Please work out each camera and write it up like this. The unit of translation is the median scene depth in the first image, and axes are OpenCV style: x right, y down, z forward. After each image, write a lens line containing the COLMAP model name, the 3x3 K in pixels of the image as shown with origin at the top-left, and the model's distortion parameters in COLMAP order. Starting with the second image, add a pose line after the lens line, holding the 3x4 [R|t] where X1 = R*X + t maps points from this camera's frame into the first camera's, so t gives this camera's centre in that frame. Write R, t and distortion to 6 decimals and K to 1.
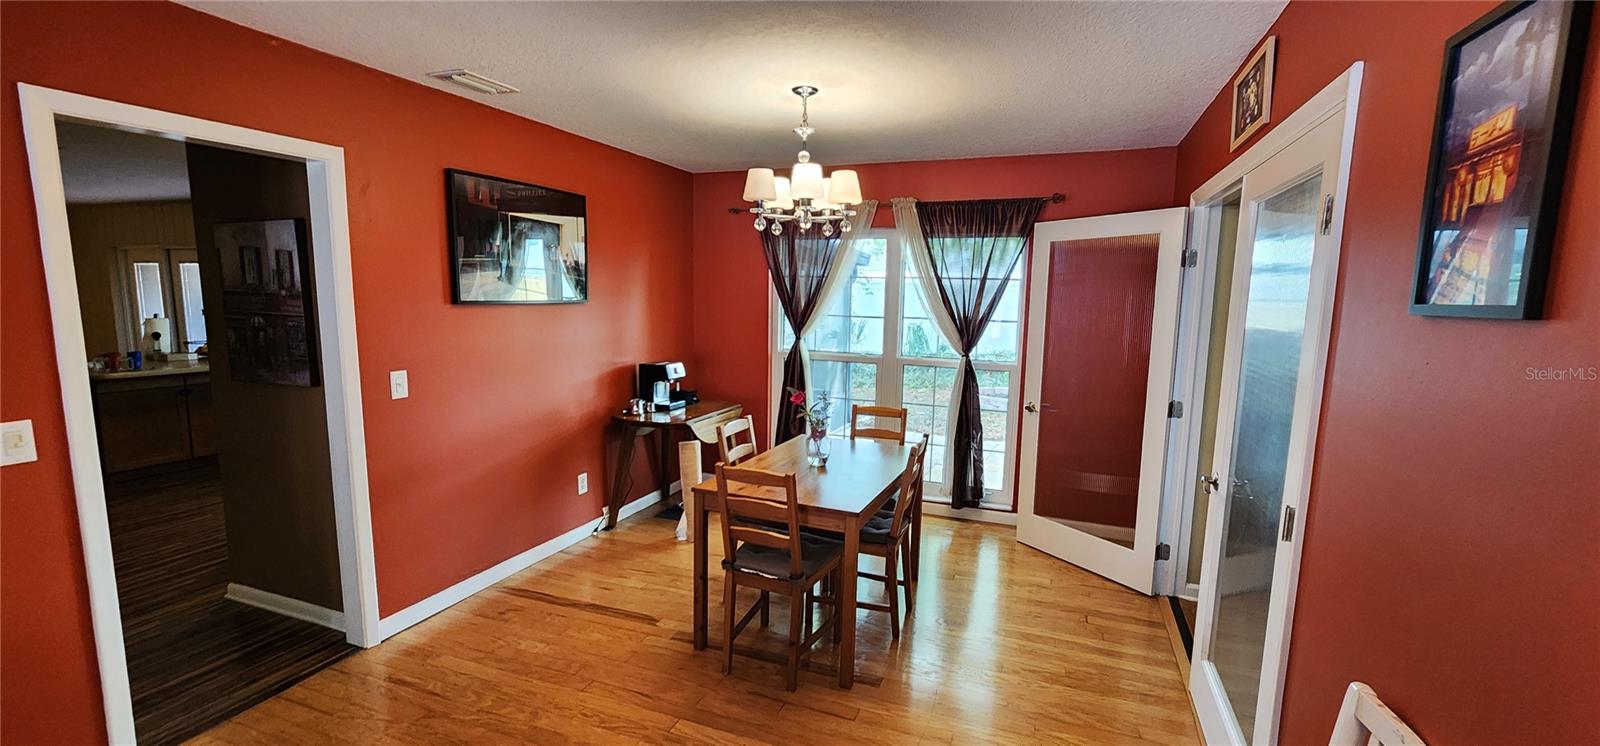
lens RADIAL K [[659.9, 0, 799.3], [0, 659.9, 380.4], [0, 0, 1]] dist [0.000030, 0.000562]
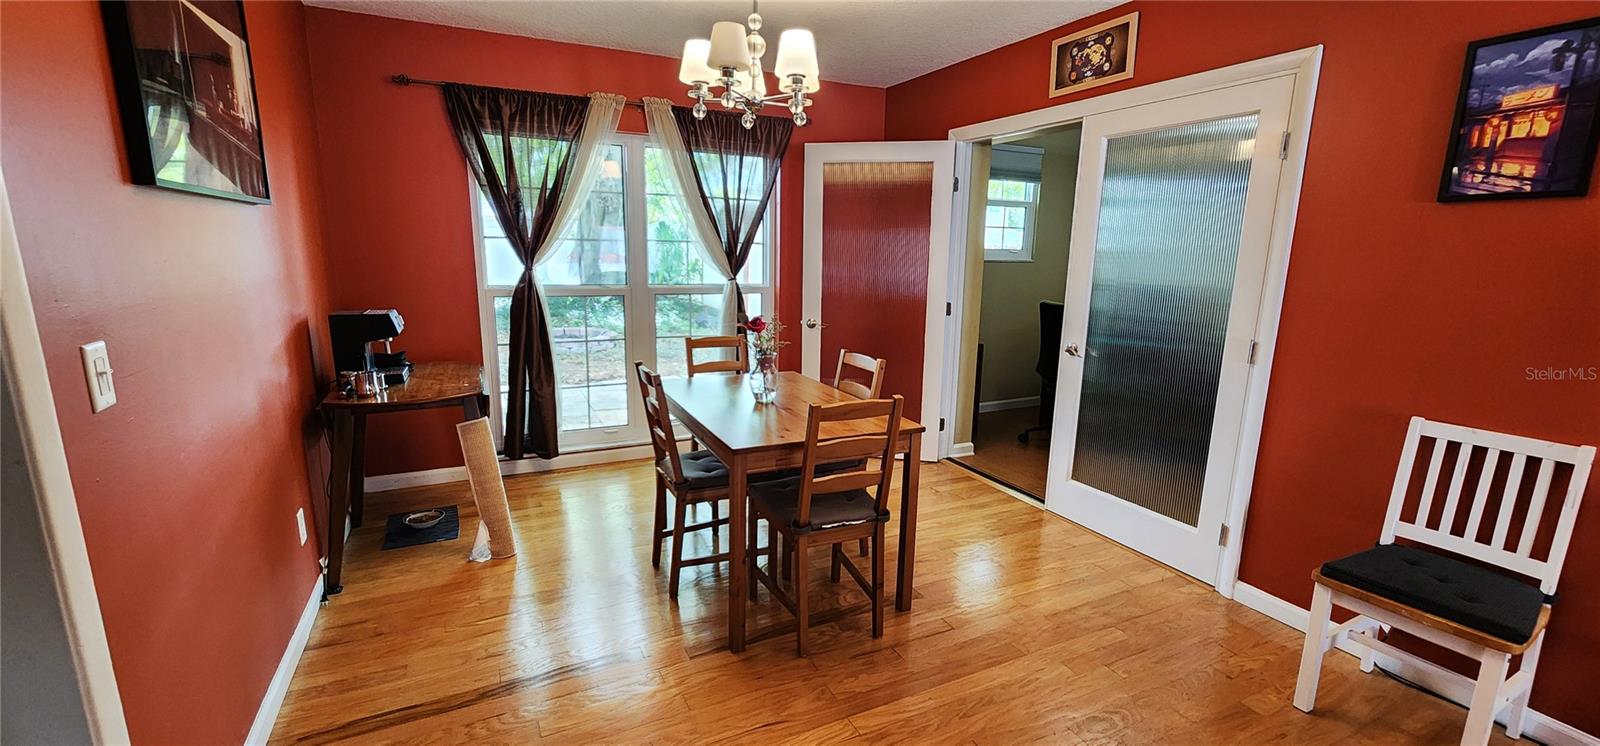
lens RADIAL K [[659.9, 0, 796.4], [0, 659.9, 377.8], [0, 0, 1]] dist [0.000030, 0.000562]
pose [[0.672930, -0.149600, 0.724420, -0.412959], [0.091037, 0.988640, 0.119598, -0.000912], [-0.734082, -0.014532, 0.678905, 0.279285]]
